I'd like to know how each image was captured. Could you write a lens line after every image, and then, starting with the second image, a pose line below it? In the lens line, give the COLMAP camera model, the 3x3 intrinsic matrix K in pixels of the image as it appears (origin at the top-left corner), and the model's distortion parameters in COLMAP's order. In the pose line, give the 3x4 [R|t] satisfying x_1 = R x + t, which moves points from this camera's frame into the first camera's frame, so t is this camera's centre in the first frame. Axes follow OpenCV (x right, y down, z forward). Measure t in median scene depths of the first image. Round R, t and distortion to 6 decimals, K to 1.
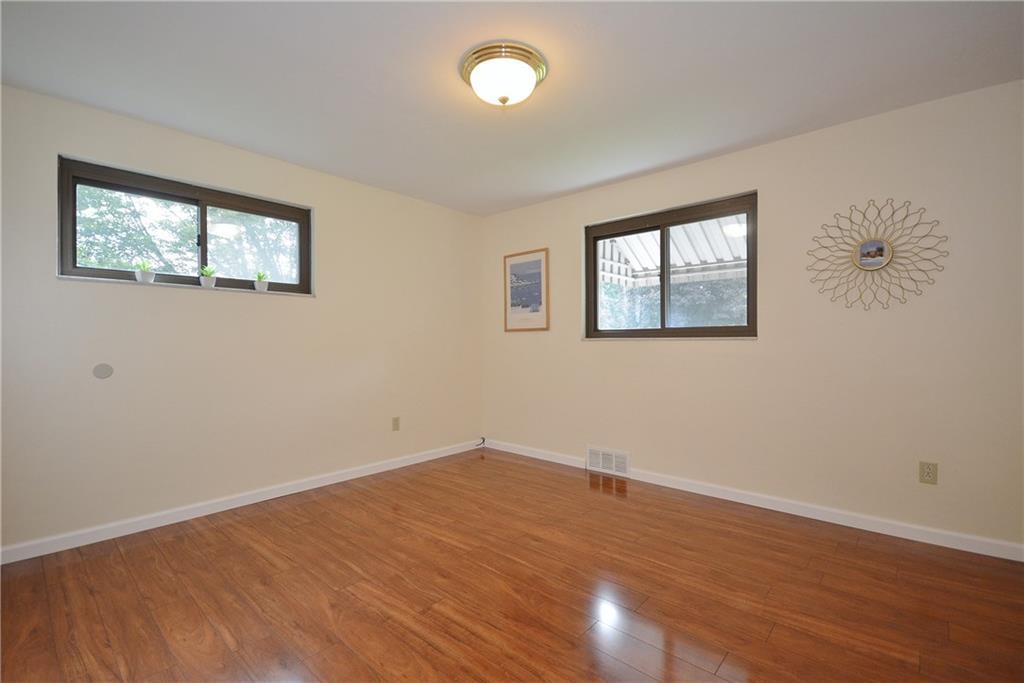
lens RADIAL K [[453.0, 0, 508.7], [0, 453.0, 339.3], [0, 0, 1]] dist [0.007704, -0.010204]
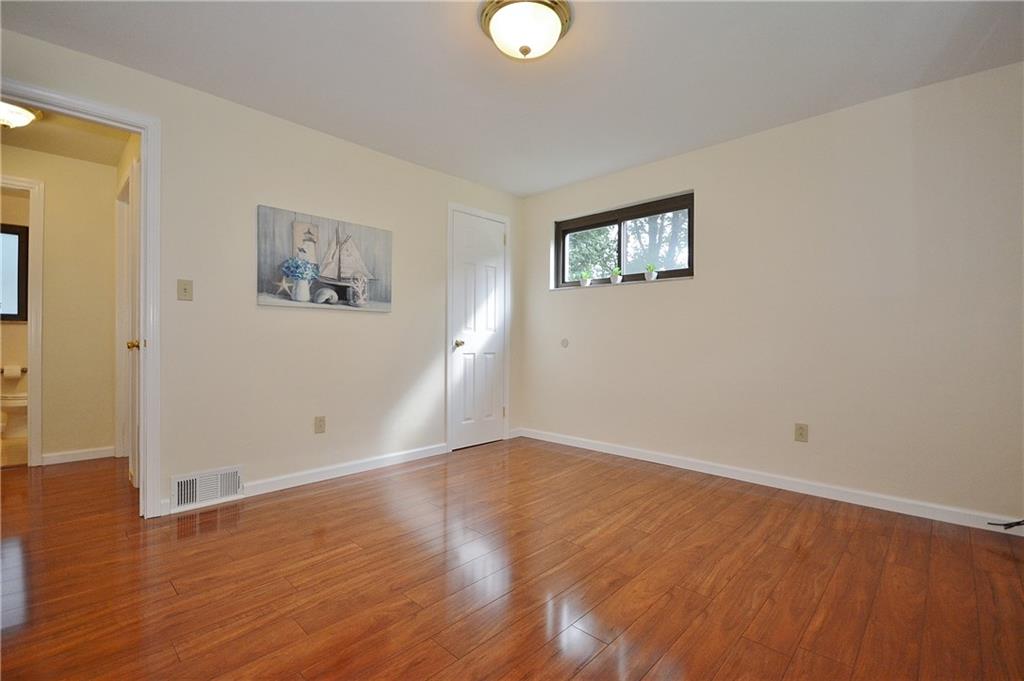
lens RADIAL K [[453.0, 0, 508.9], [0, 453.0, 340.8], [0, 0, 1]] dist [0.007704, -0.010204]
pose [[-0.025104, 0.007819, -0.999654, 0.661764], [-0.008235, 0.999934, 0.008028, 0.044592], [0.999651, 0.008433, -0.025038, 0.717743]]
